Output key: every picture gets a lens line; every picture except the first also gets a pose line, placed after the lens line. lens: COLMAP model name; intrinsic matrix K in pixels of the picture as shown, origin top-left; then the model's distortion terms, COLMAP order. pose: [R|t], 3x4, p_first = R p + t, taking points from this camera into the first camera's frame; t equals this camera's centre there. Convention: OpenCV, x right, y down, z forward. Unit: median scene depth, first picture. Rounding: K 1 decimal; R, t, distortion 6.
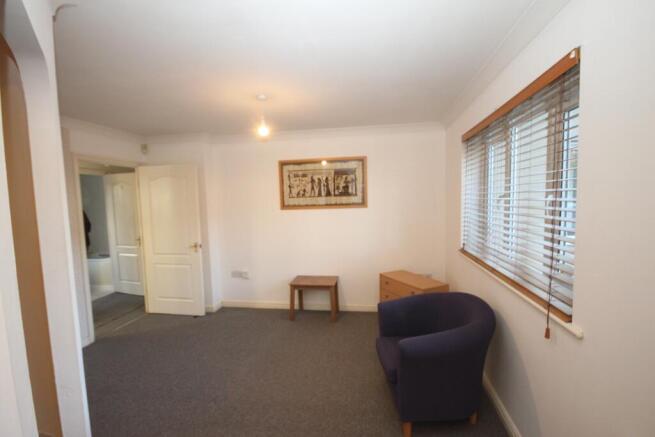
lens RADIAL K [[308.3, 0, 328.1], [0, 308.3, 218.0], [0, 0, 1]] dist [0.005672, -0.000887]
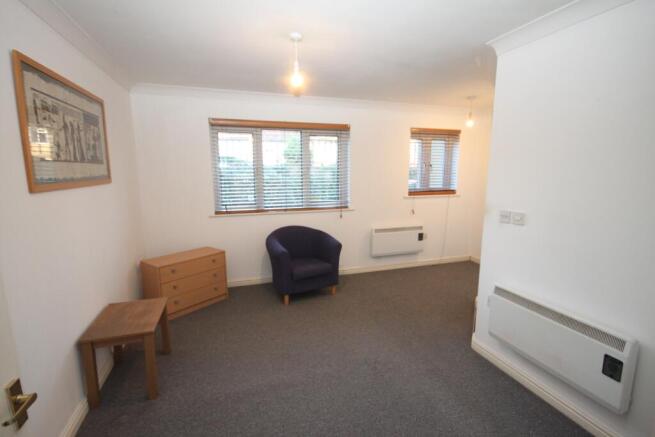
lens RADIAL K [[308.3, 0, 330.5], [0, 308.3, 217.9], [0, 0, 1]] dist [0.005672, -0.000887]
pose [[-0.477997, -0.112725, 0.871098, -0.662169], [0.068223, 0.983970, 0.164768, -0.036620], [-0.875708, 0.138187, -0.462644, 0.899950]]
